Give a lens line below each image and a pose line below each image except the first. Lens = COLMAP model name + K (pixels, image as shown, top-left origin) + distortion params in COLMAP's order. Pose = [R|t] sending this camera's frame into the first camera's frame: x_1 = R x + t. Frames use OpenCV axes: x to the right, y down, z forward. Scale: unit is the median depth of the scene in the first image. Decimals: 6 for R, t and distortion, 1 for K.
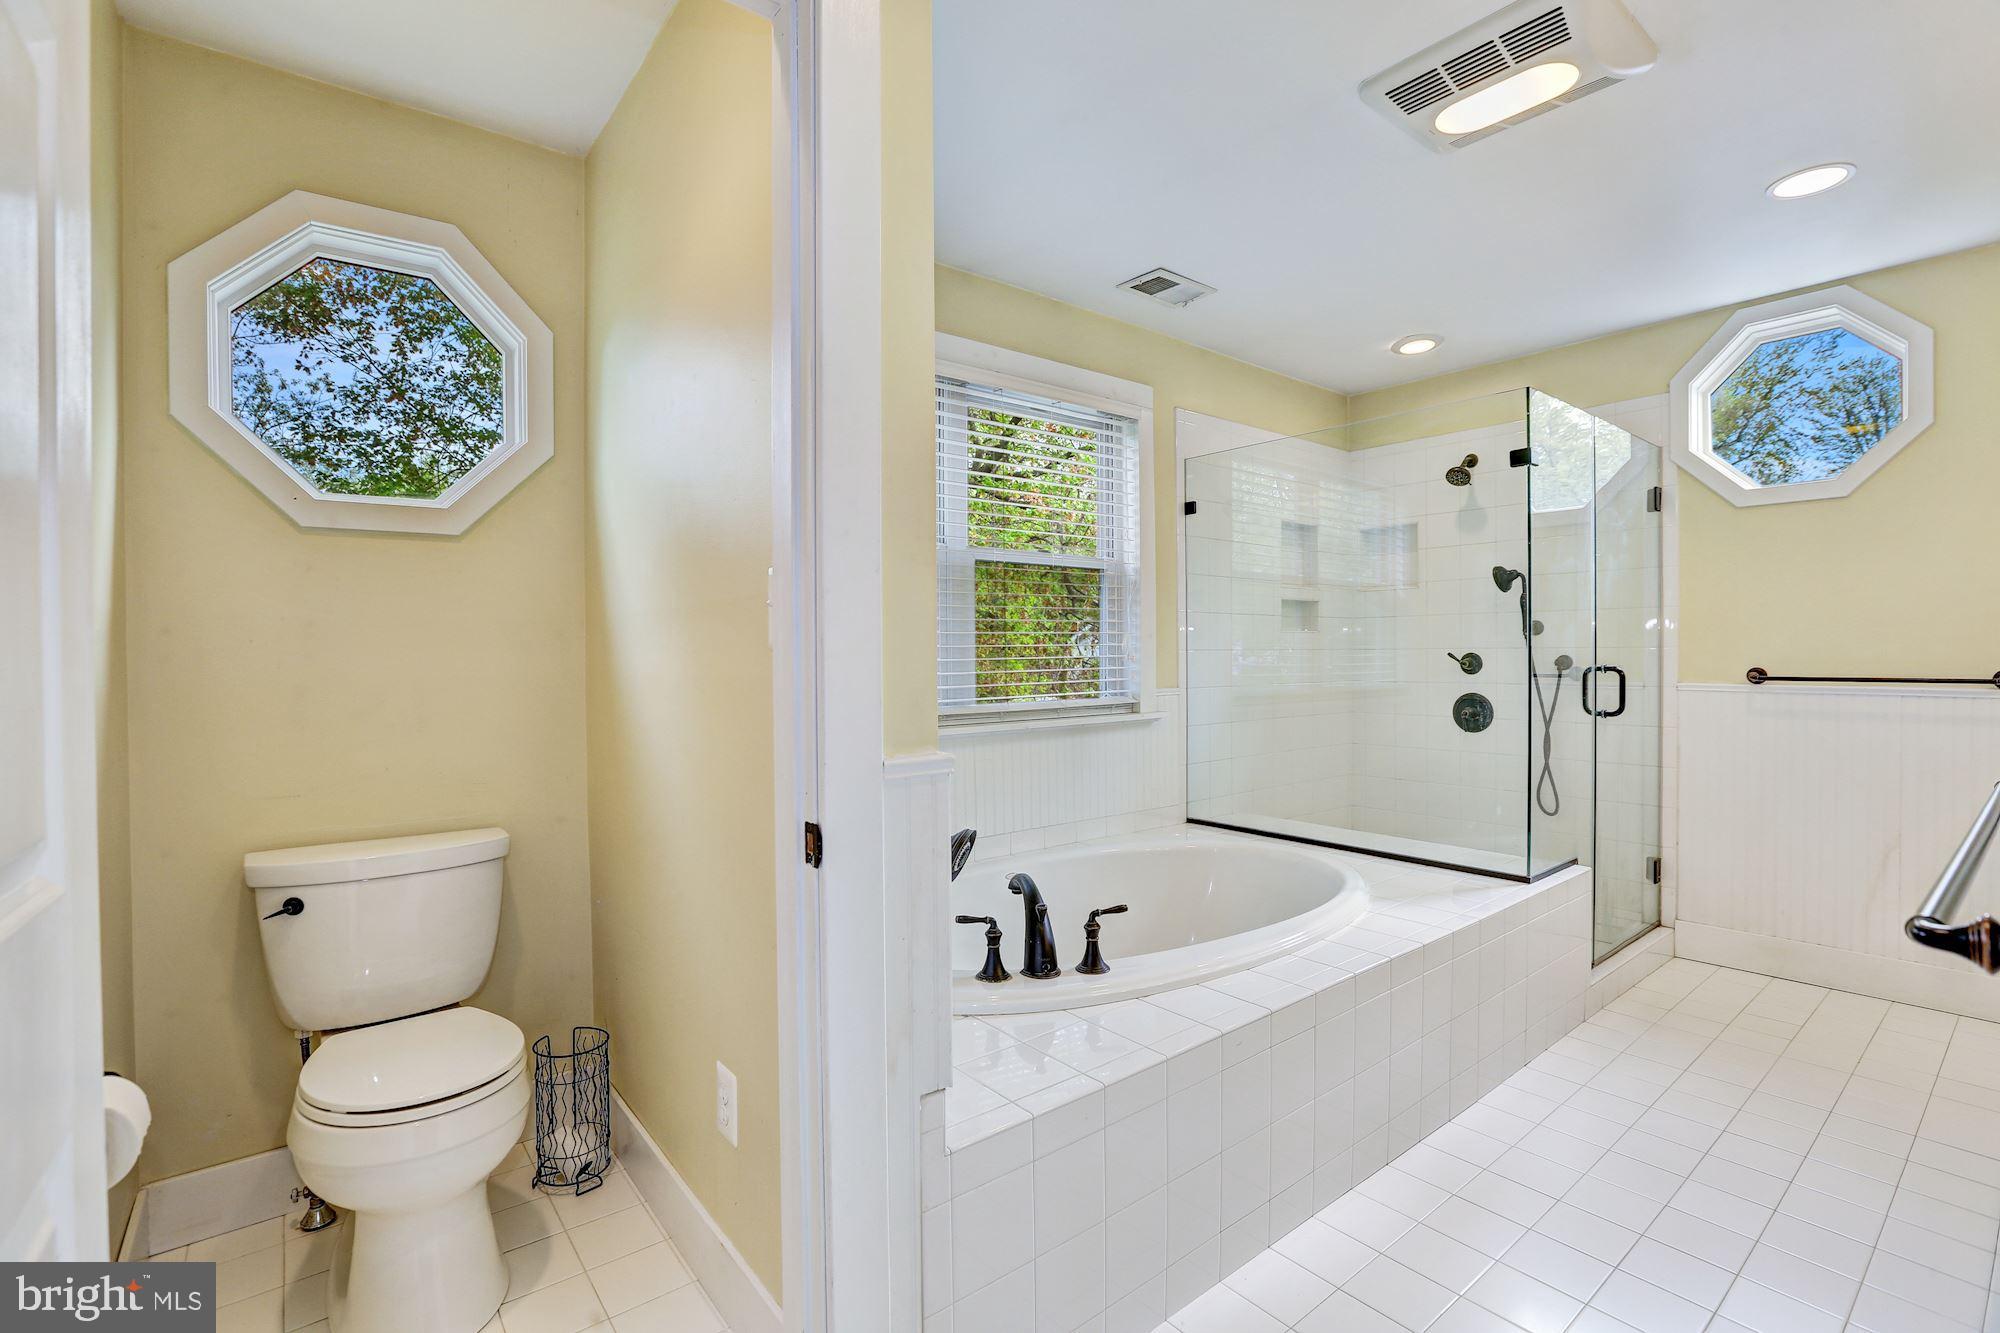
lens RADIAL K [[916.9, 0, 1000.2], [0, 916.9, 661.5], [0, 0, 1]] dist [-0.035814, 0.006967]
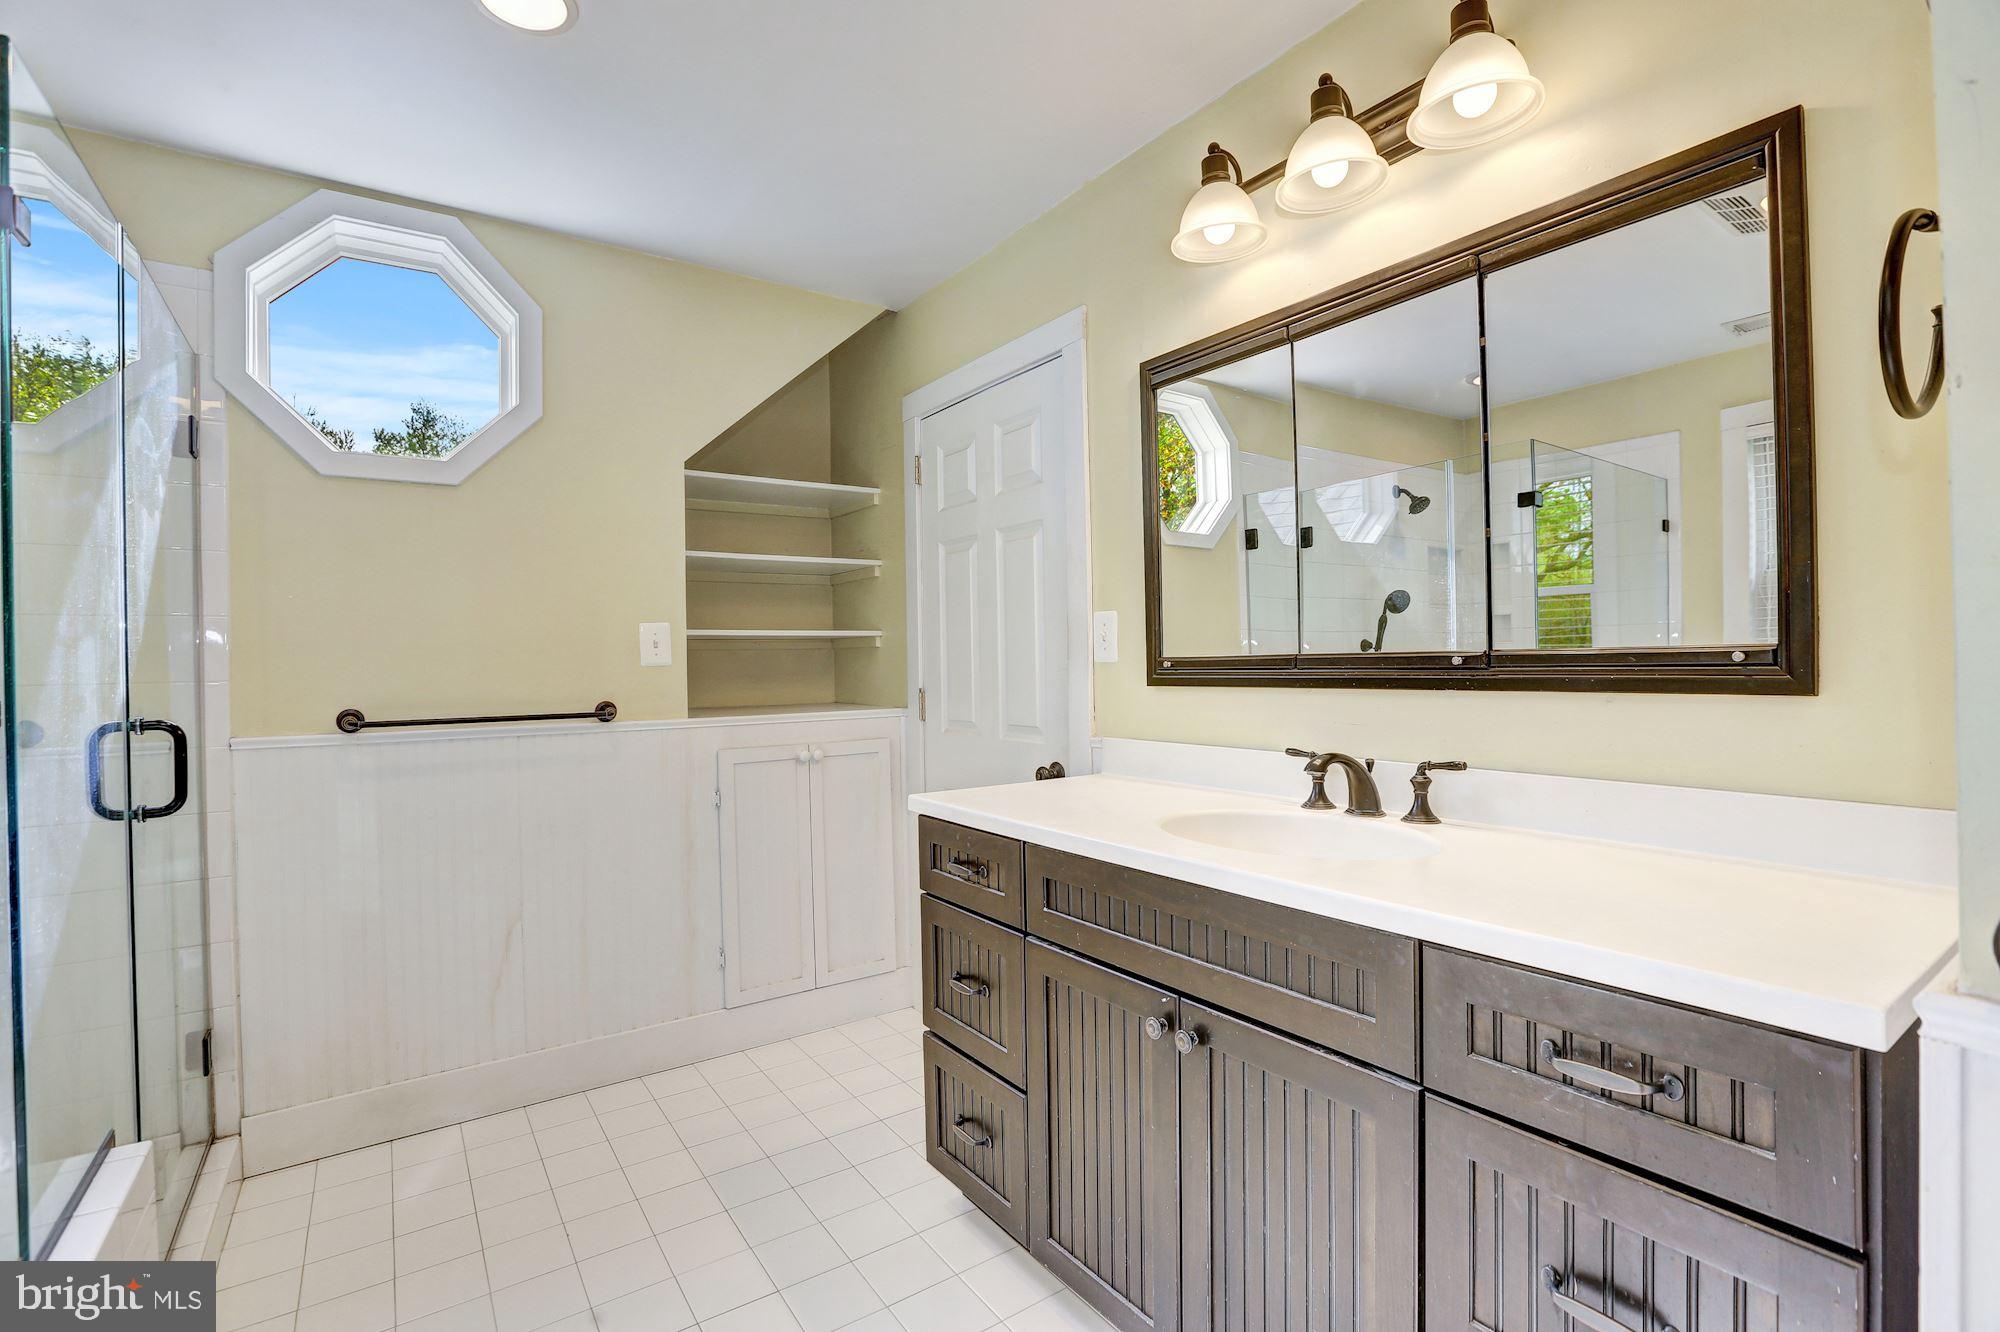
lens RADIAL K [[916.9, 0, 1005.3], [0, 916.9, 664.9], [0, 0, 1]] dist [-0.035814, 0.006967]
pose [[0.089402, 0.005261, 0.995982, 0.205917], [0.029228, 0.999542, -0.007903, -0.008302], [-0.995567, 0.029817, 0.089207, 0.462402]]
